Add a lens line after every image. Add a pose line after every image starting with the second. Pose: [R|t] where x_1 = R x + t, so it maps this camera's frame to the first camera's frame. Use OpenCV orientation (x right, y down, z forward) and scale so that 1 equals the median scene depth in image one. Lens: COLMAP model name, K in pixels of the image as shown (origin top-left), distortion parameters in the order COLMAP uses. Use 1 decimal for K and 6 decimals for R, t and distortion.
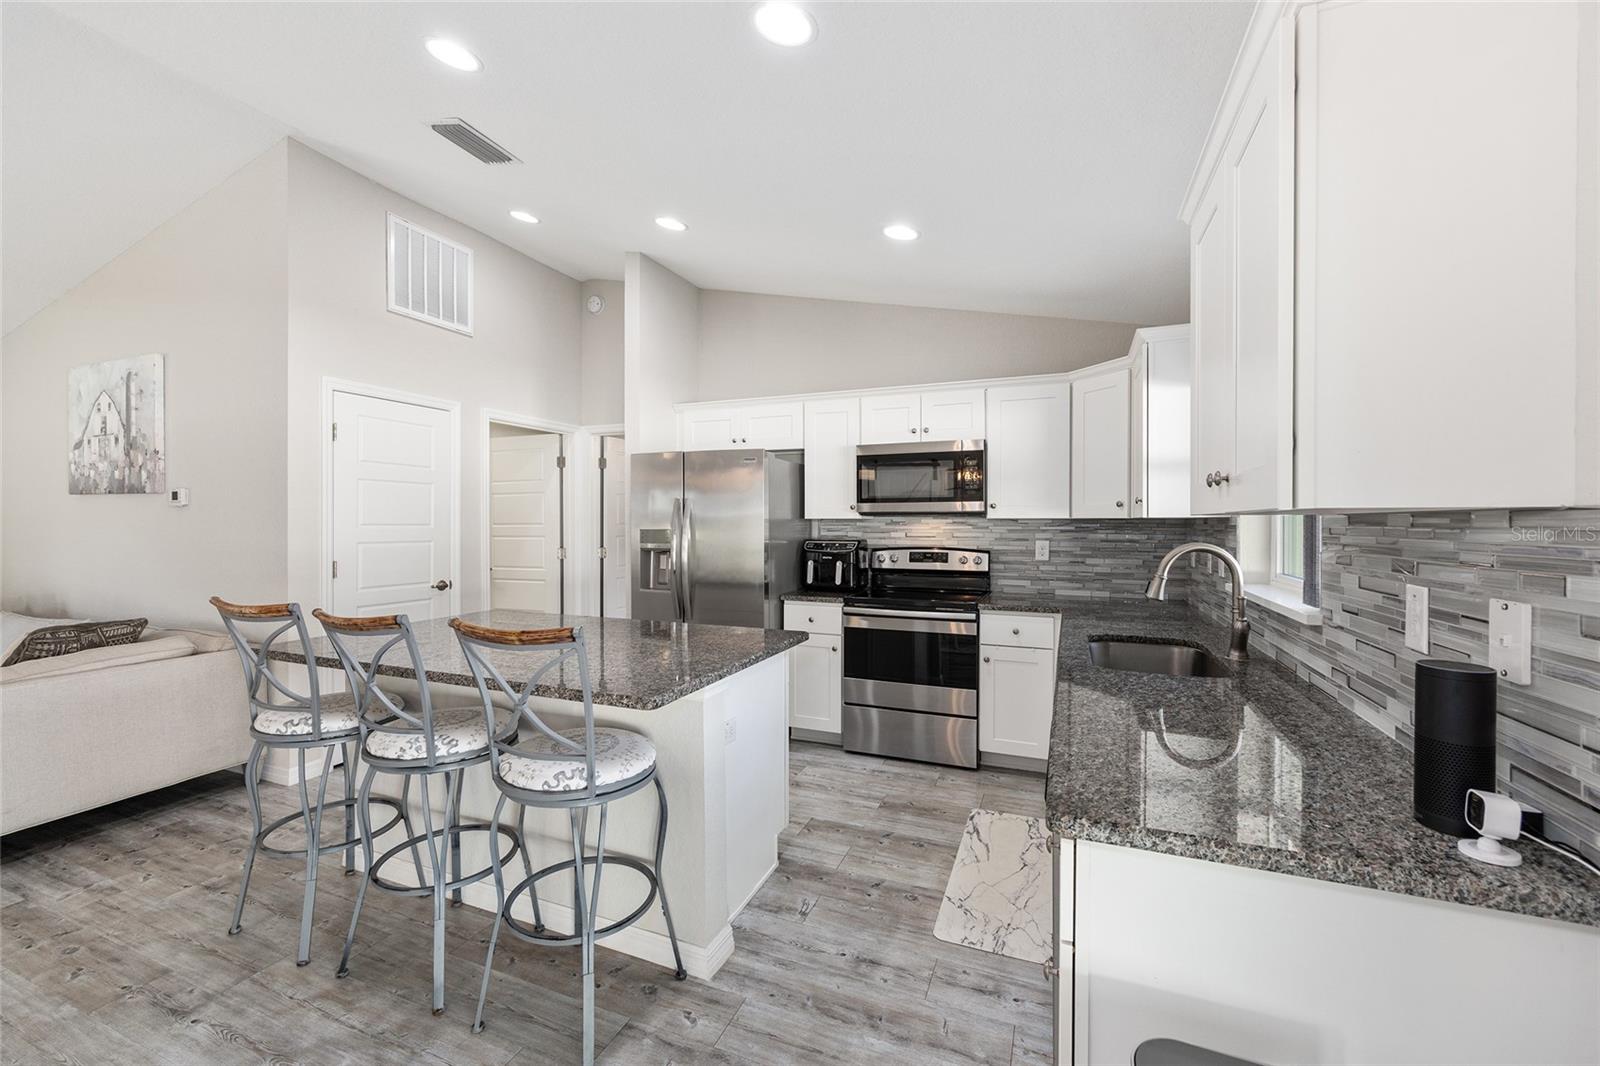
lens RADIAL K [[642.6, 0, 808.7], [0, 642.6, 524.5], [0, 0, 1]] dist [-0.002935, 0.001361]
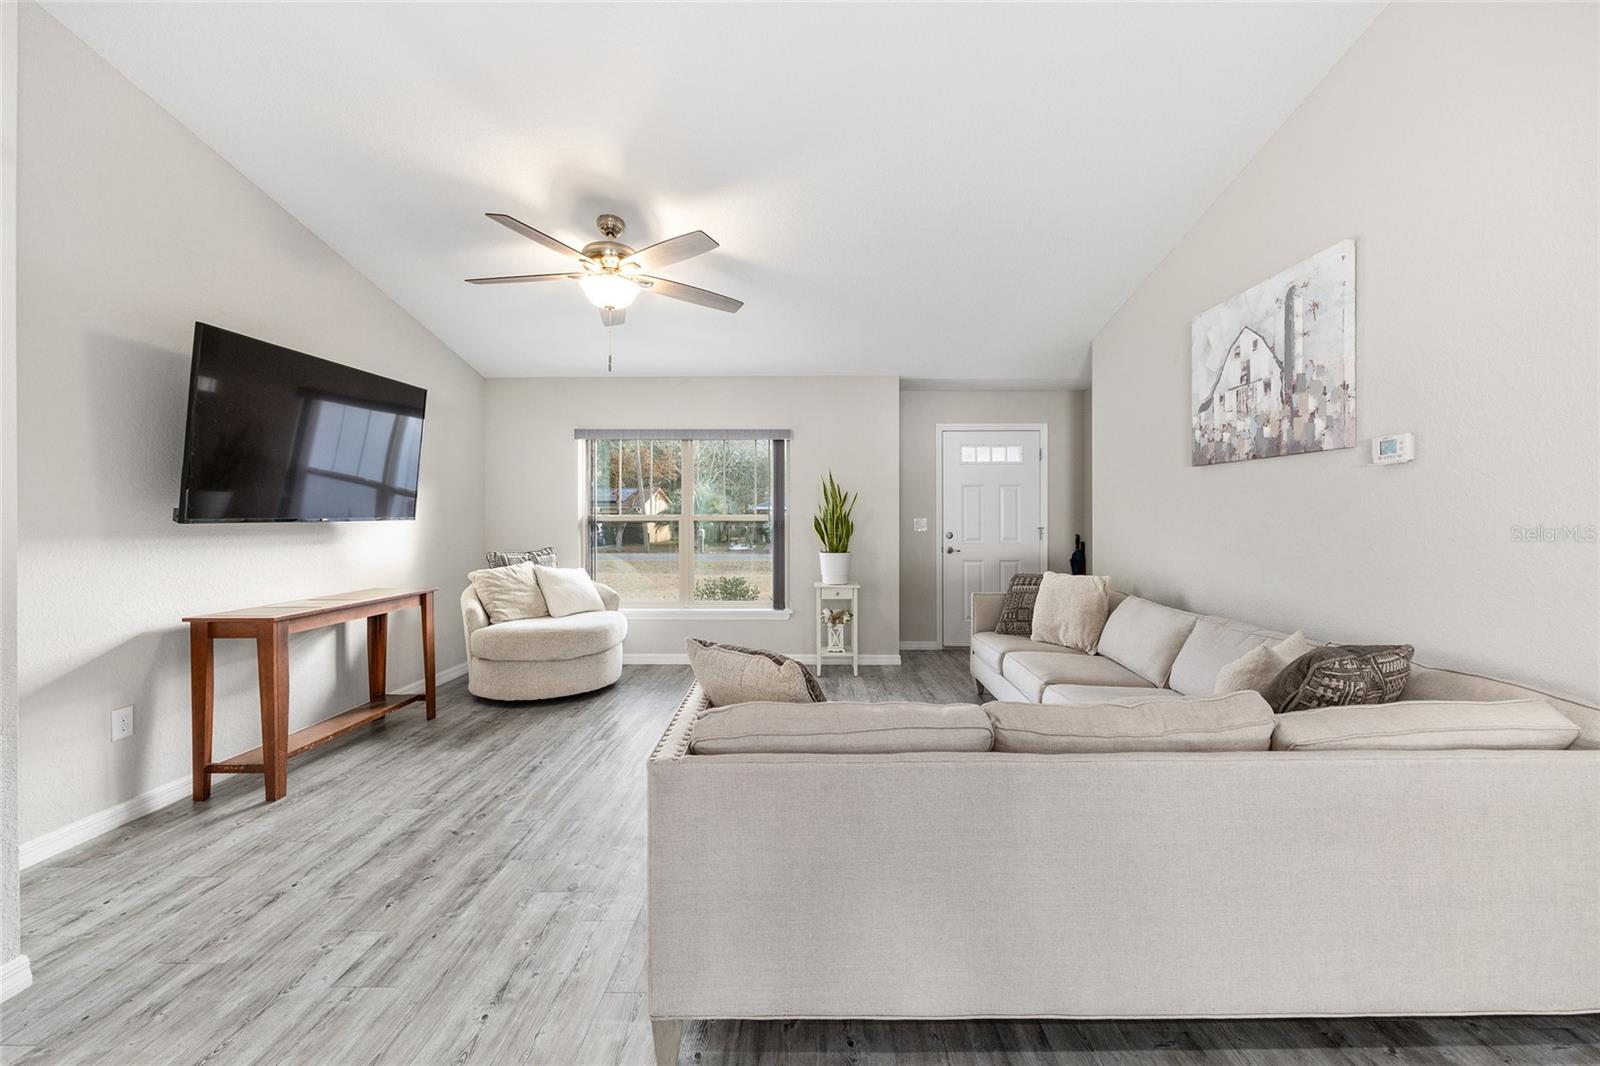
lens RADIAL K [[642.6, 0, 803.9], [0, 642.6, 519.4], [0, 0, 1]] dist [-0.002935, 0.001361]
pose [[0.362359, 0.000595, -0.932038, -0.589315], [-0.001904, 0.999998, -0.000102, 0.026769], [0.932037, 0.001812, 0.362360, 0.226431]]
